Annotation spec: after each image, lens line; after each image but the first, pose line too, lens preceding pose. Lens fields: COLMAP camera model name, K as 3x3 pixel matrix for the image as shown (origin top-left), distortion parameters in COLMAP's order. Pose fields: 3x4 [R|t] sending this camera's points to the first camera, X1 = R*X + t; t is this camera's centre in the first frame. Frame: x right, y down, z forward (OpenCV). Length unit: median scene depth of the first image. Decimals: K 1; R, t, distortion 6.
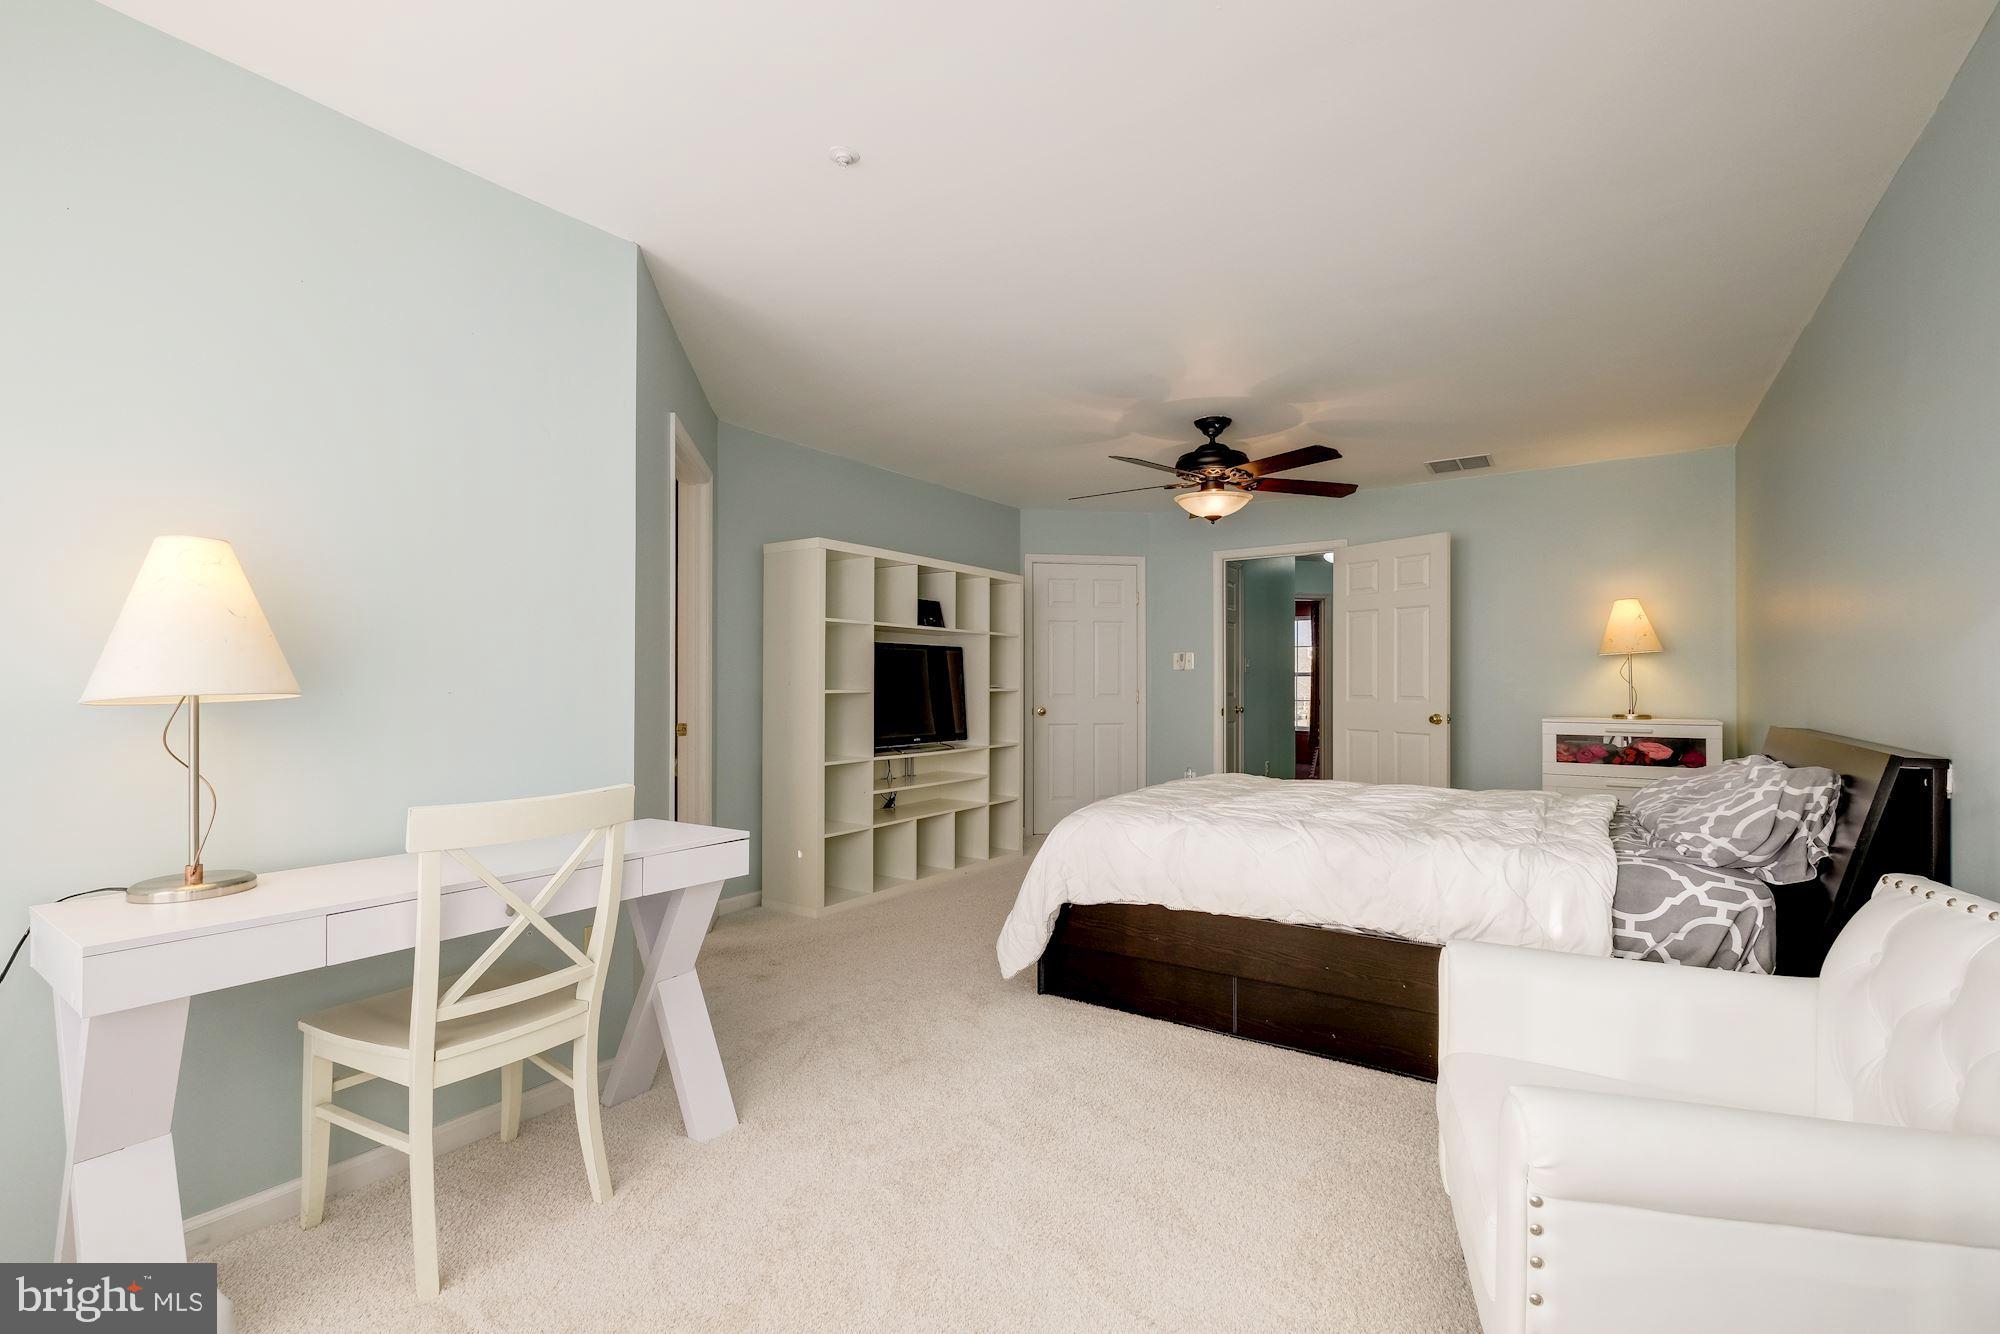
lens RADIAL K [[884.5, 0, 1010.6], [0, 884.5, 675.7], [0, 0, 1]] dist [-0.002264, -0.000092]
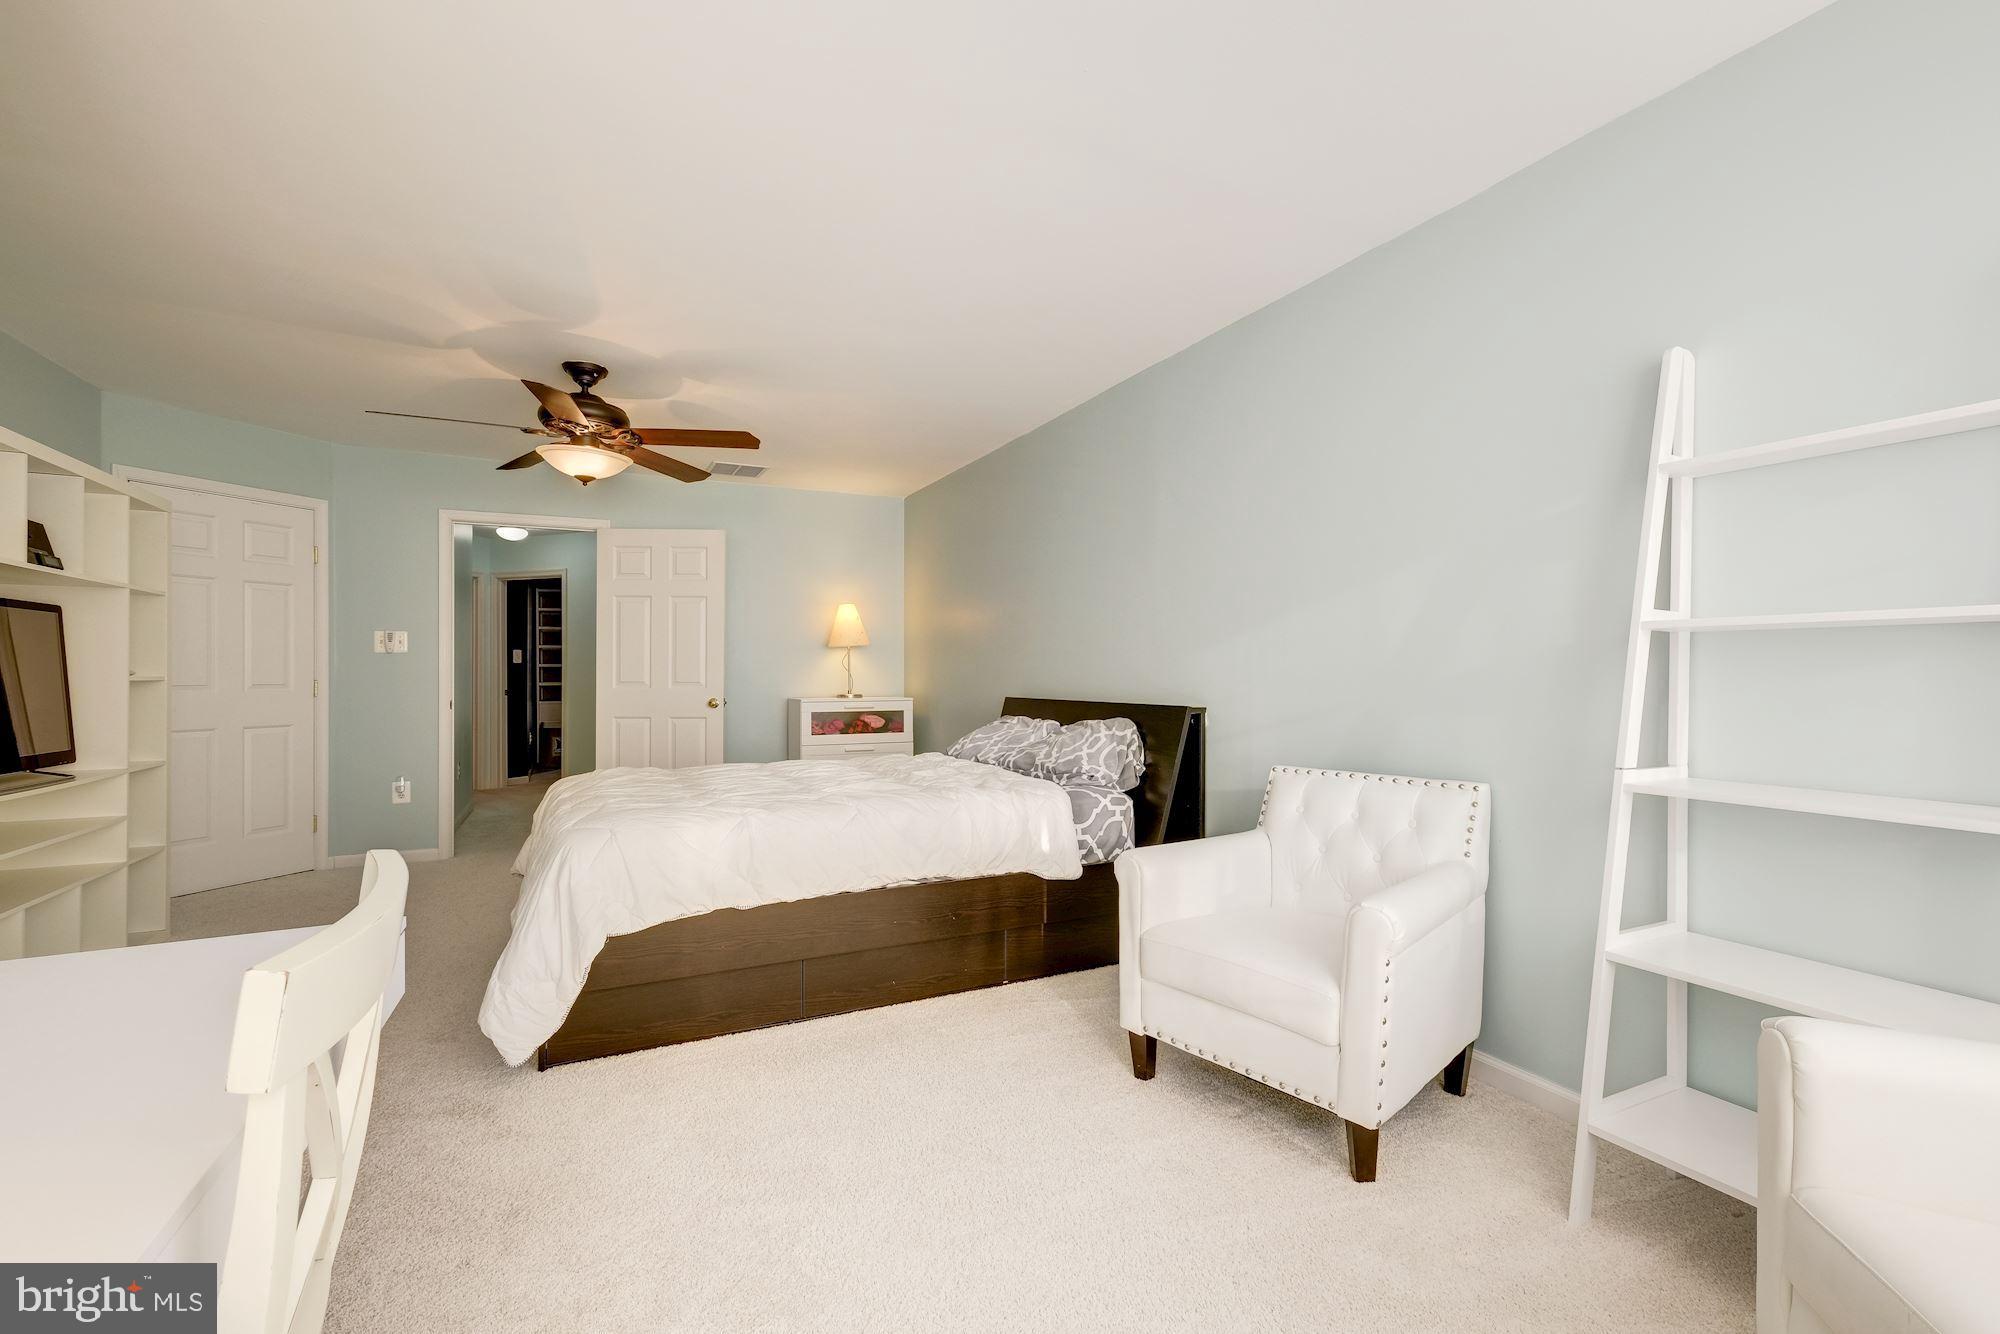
lens RADIAL K [[866.4, 0, 1002.4], [0, 866.4, 677.9], [0, 0, 1]] dist [-0.001584, -0.000061]
pose [[0.489270, -0.004319, 0.872122, -0.319039], [-0.005840, 0.999949, 0.008228, 0.009372], [-0.872113, -0.009119, 0.489220, 0.218780]]
